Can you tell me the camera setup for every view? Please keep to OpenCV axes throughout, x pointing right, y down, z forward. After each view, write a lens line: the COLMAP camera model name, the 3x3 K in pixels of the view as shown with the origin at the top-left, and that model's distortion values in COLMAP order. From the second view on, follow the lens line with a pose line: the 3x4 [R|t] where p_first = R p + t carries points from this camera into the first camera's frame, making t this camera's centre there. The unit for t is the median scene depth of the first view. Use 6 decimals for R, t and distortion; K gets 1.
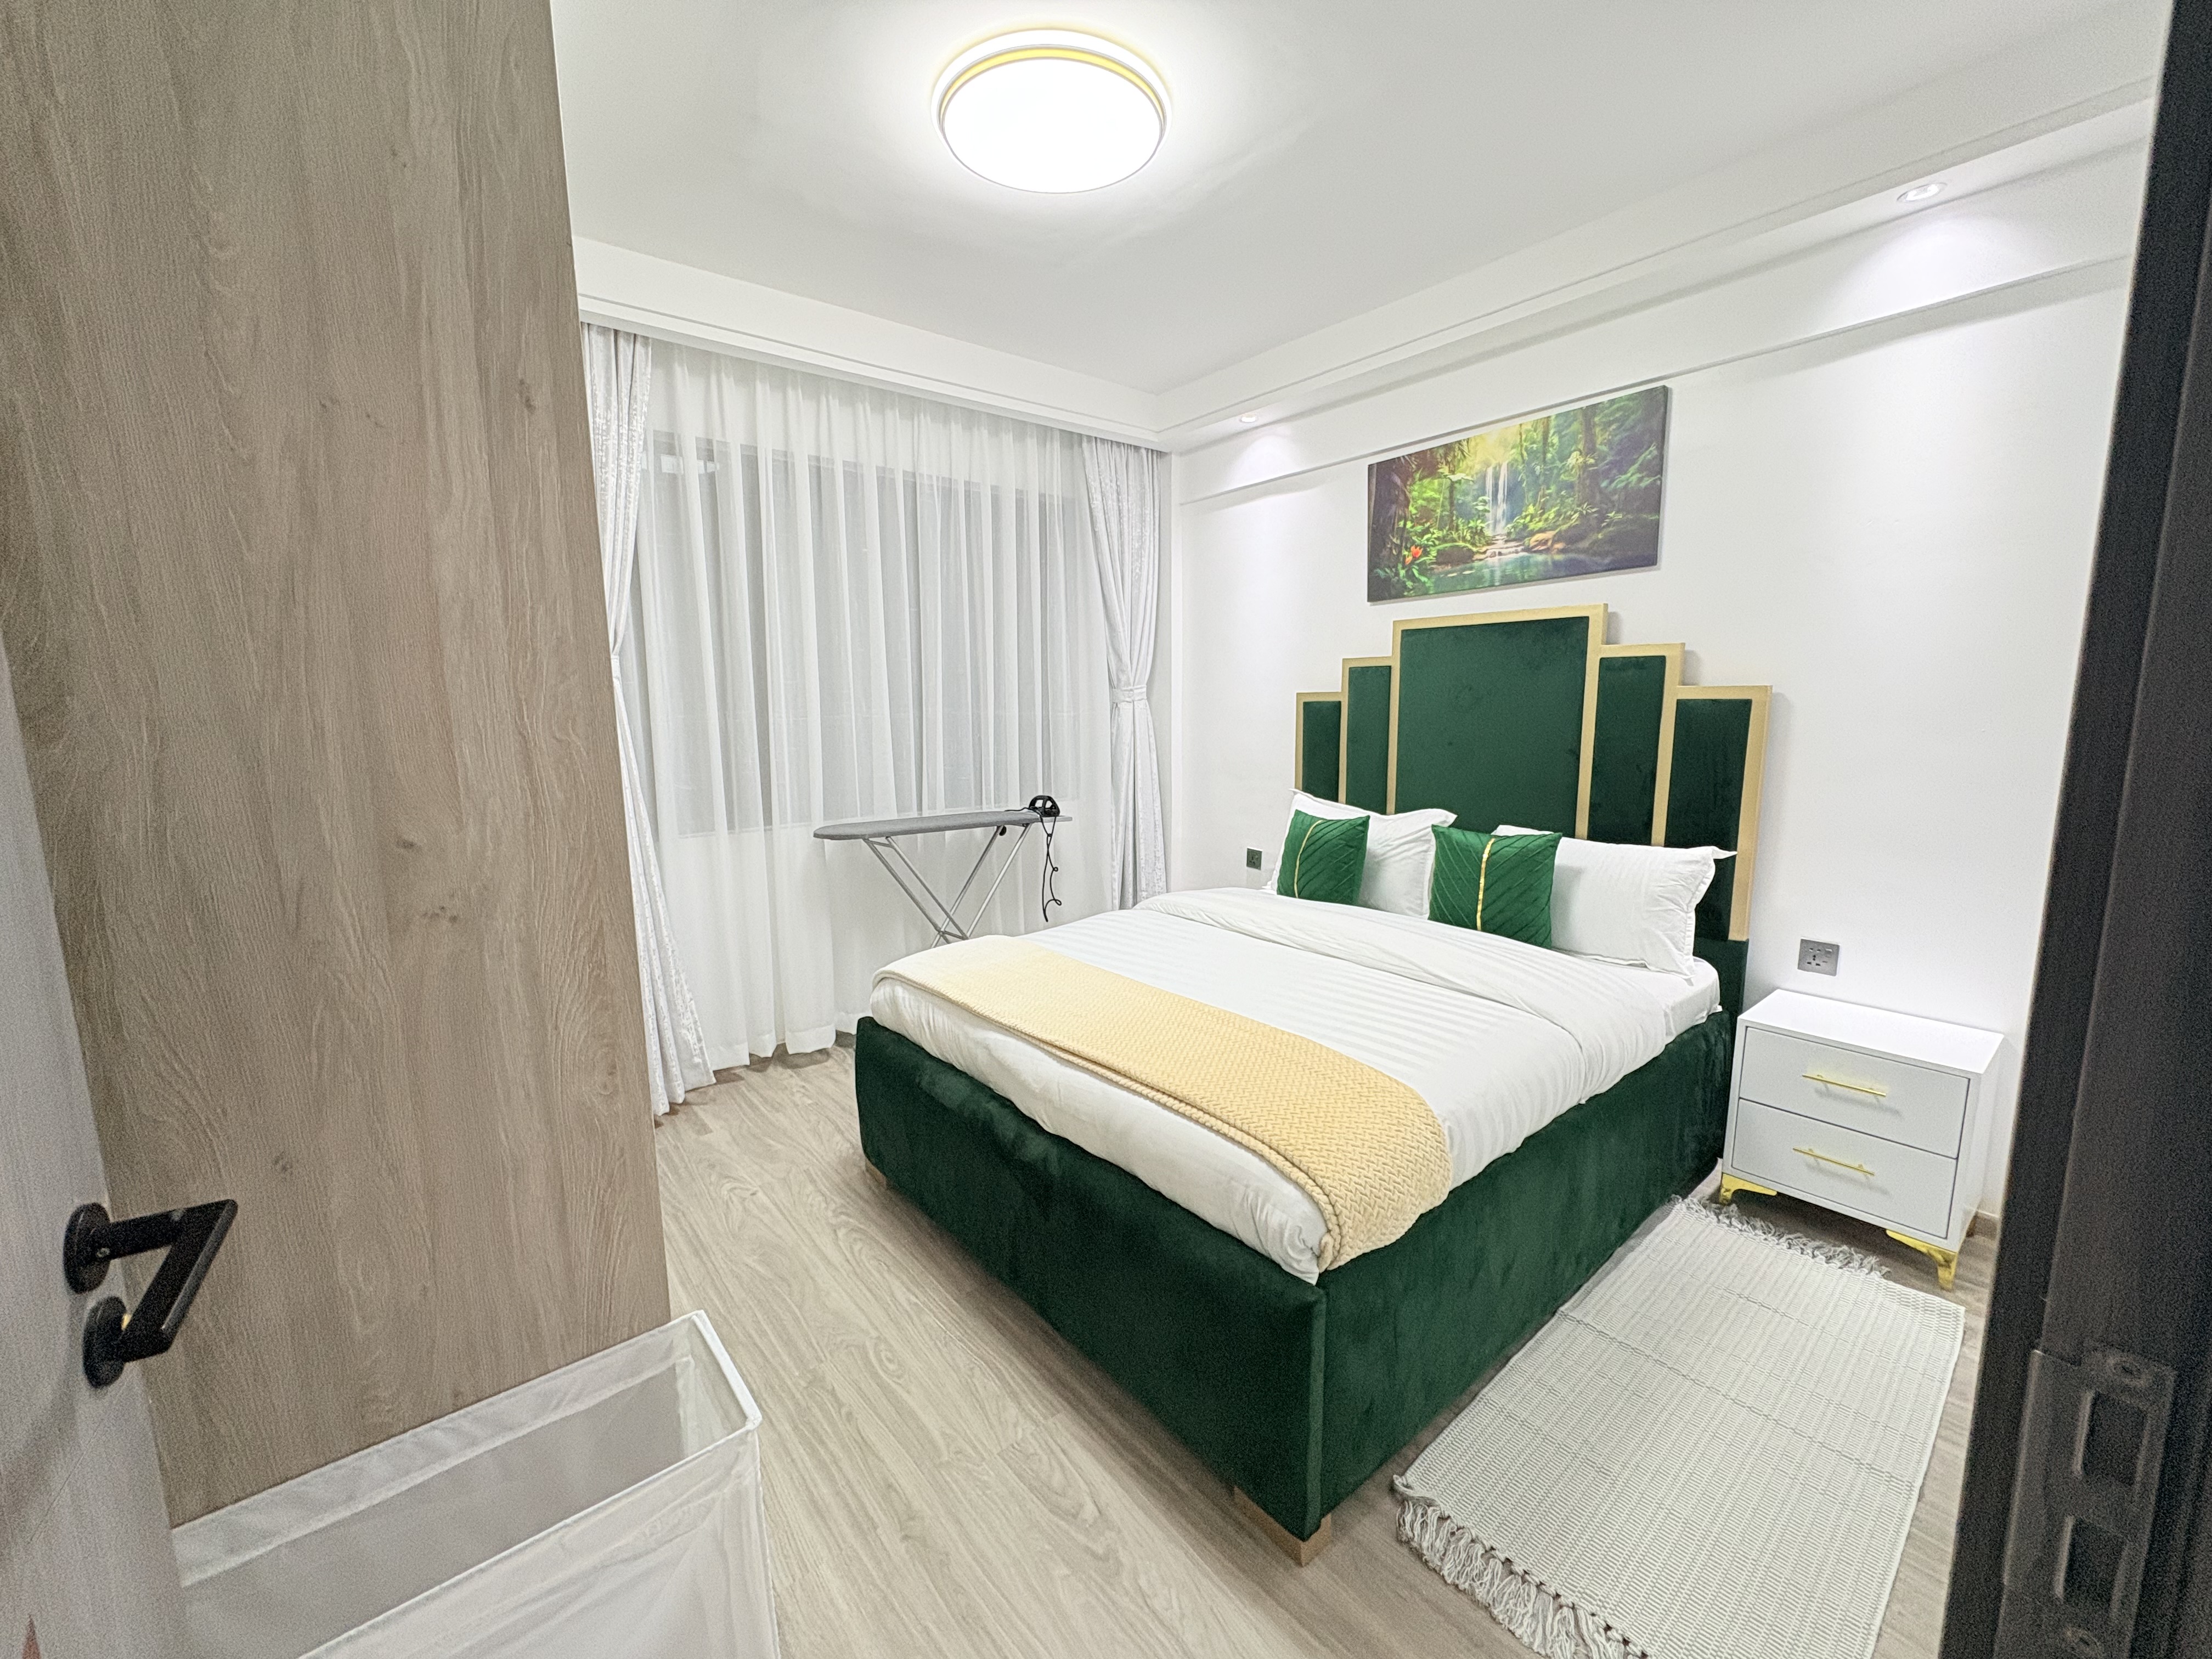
lens RADIAL K [[880.1, 0, 1111.6], [0, 880.1, 830.0], [0, 0, 1]] dist [0.001374, -0.000236]
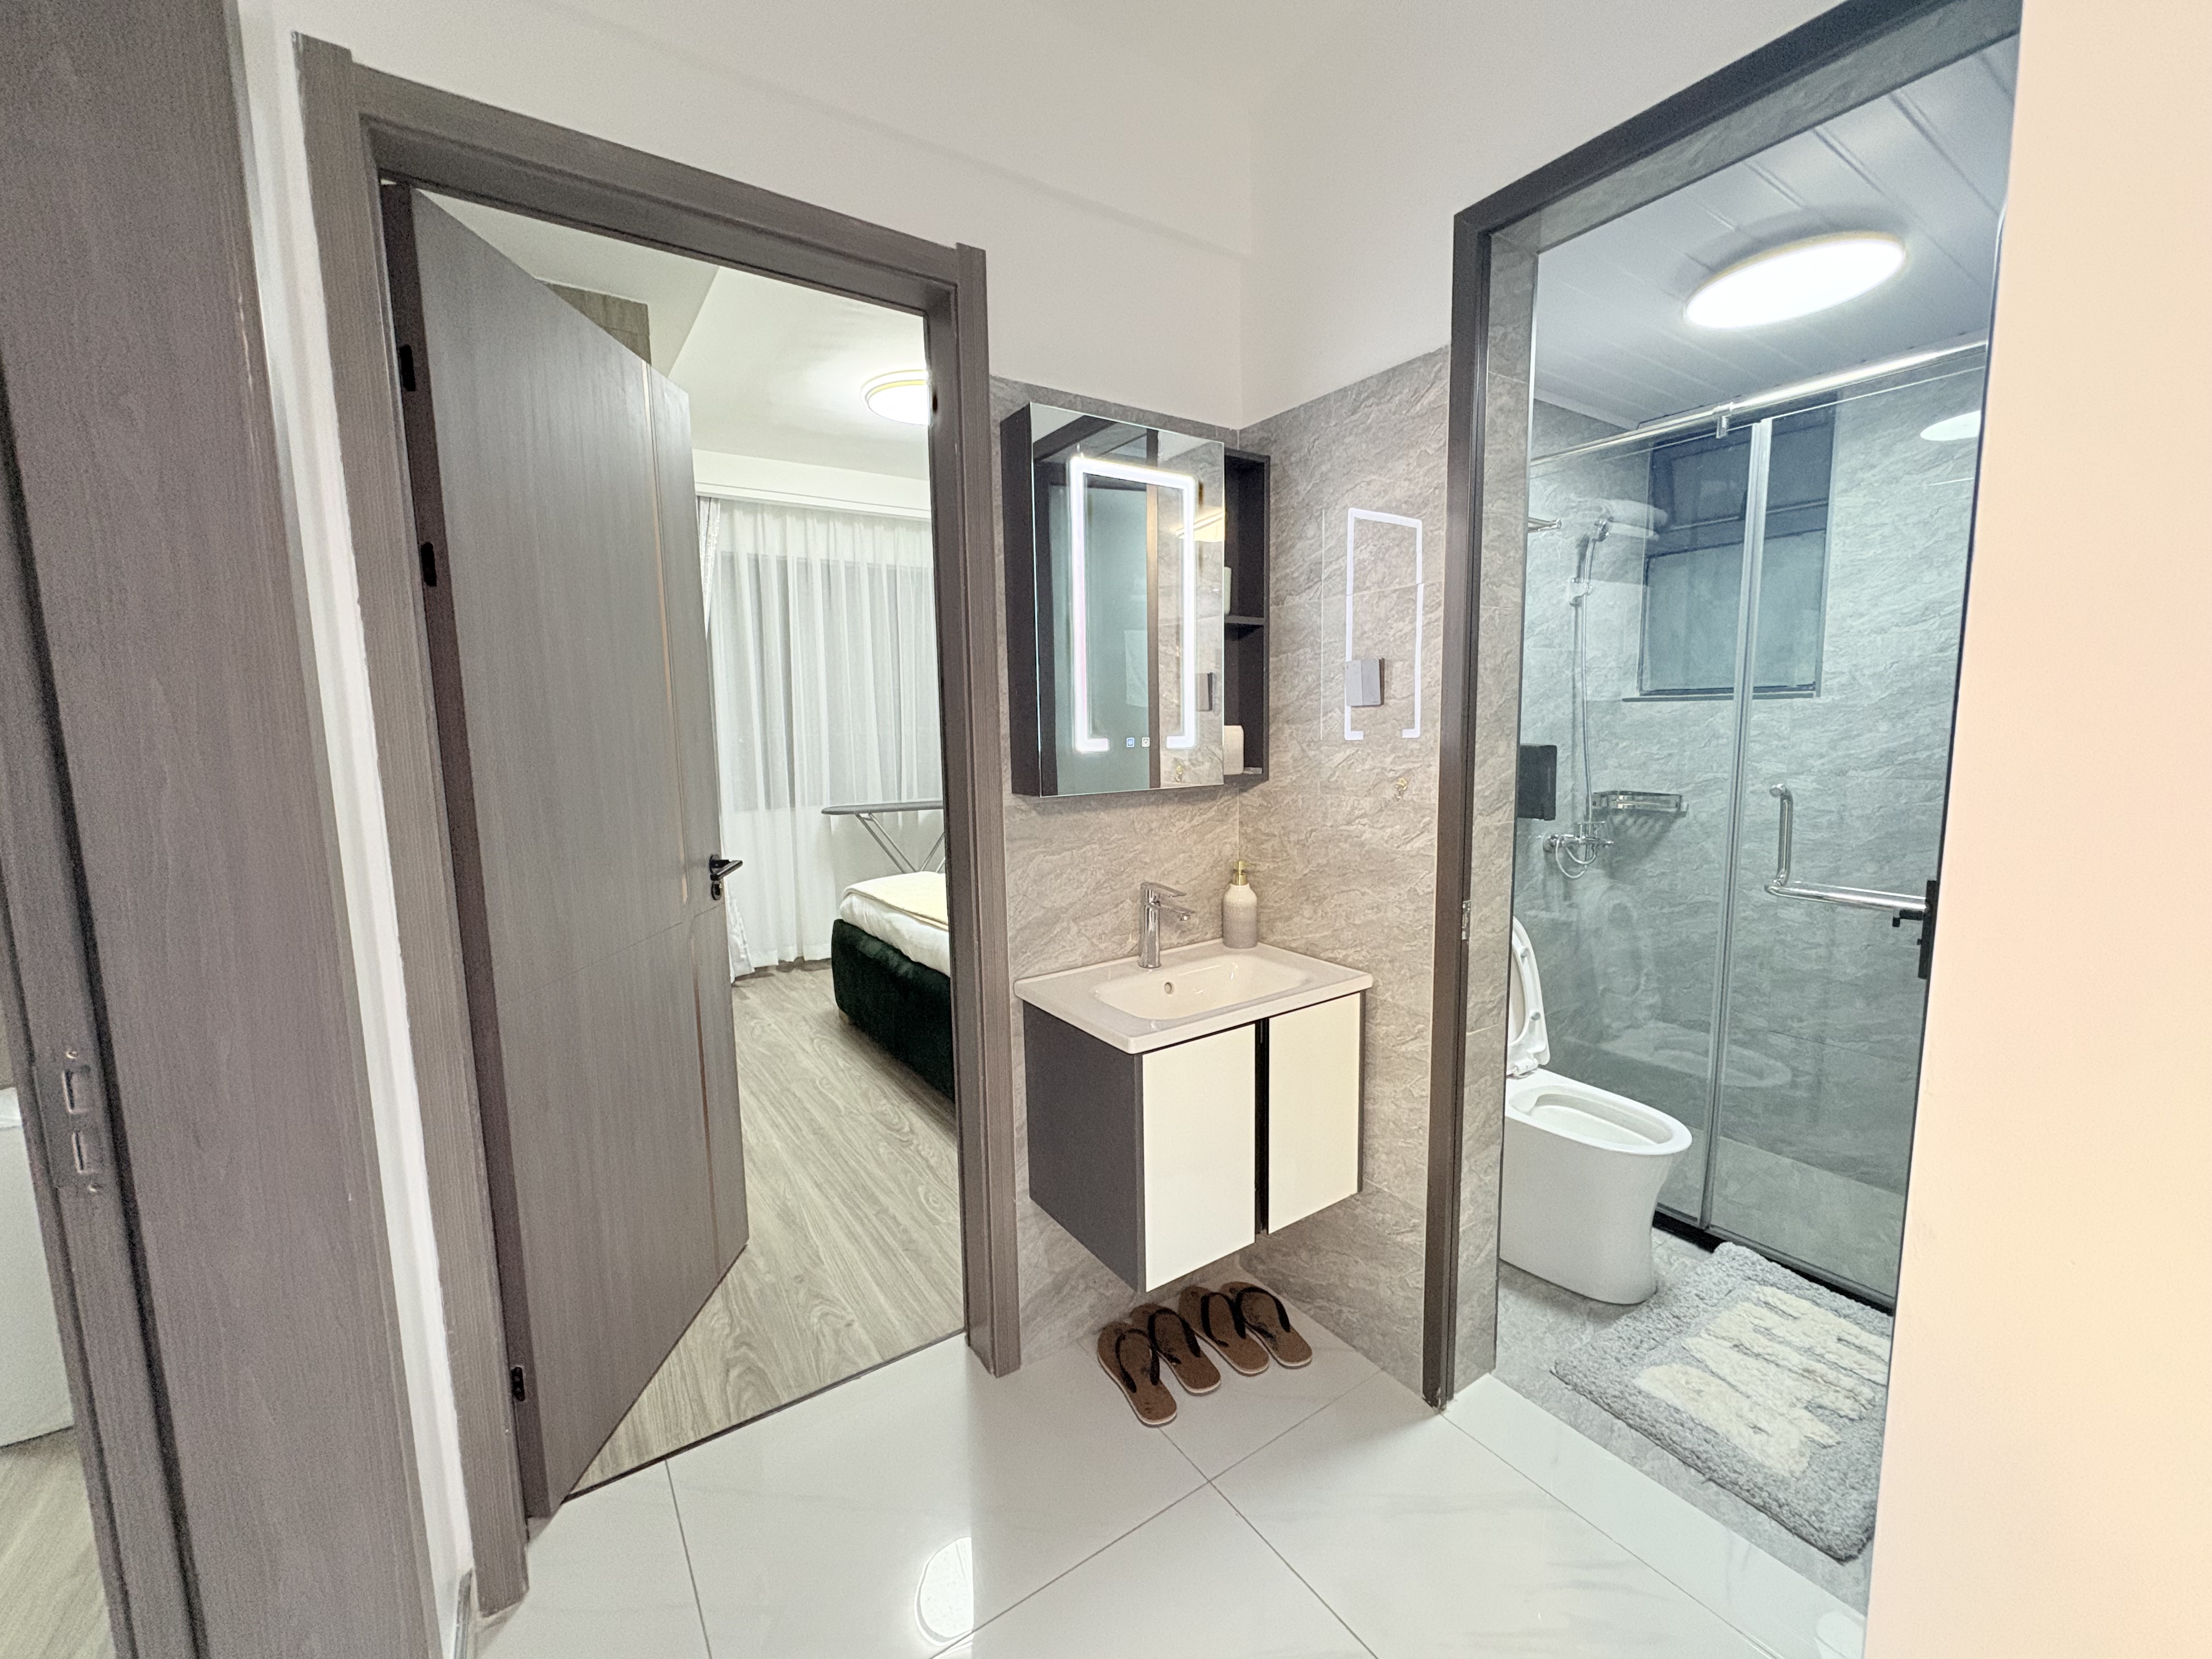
lens RADIAL K [[884.5, 0, 1106.4], [0, 884.5, 827.3], [0, 0, 1]] dist [0.000295, 0.000052]
pose [[0.995534, 0.003362, -0.094344, 0.350617], [-0.005290, 0.999782, -0.020194, 0.073062], [0.094255, 0.020603, 0.995335, -0.551300]]
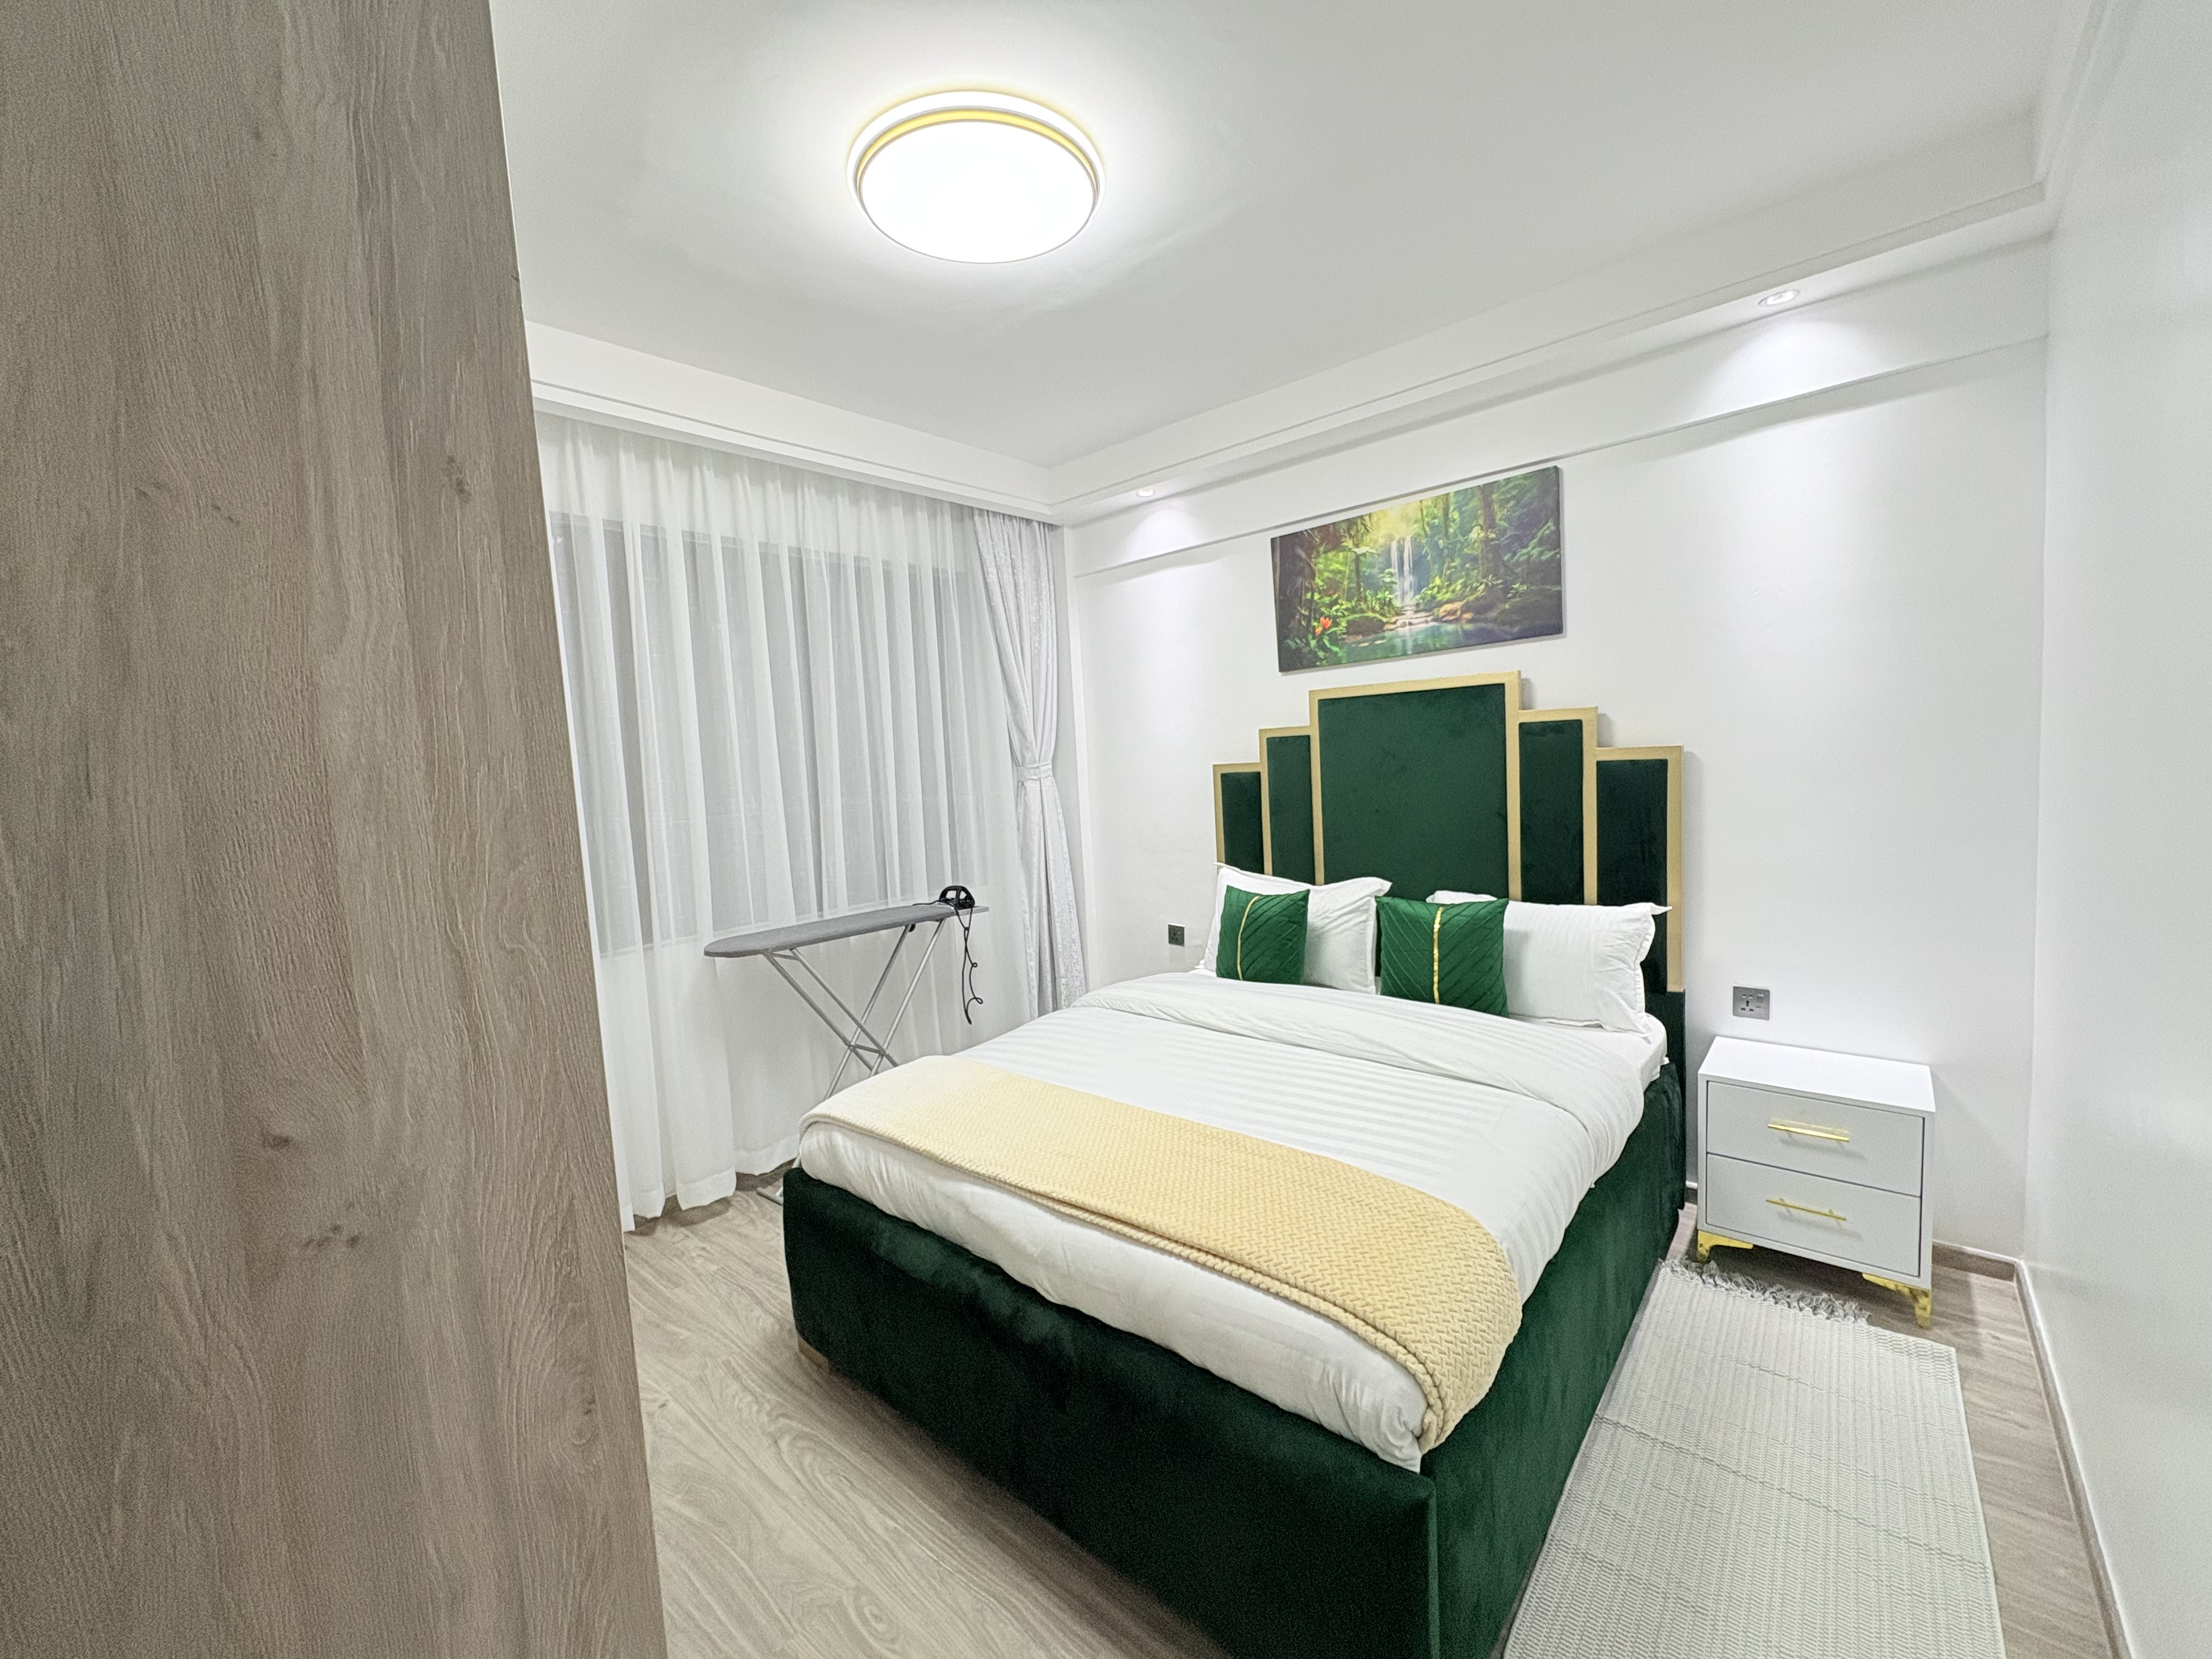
lens RADIAL K [[882.1, 0, 1111.5], [0, 882.1, 831.5], [0, 0, 1]] dist [0.000913, 0.000015]
pose [[0.985372, -0.056965, 0.160616, -0.090111], [0.067426, 0.995892, -0.060445, -0.042312], [-0.156513, 0.070391, 0.985164, 0.076600]]
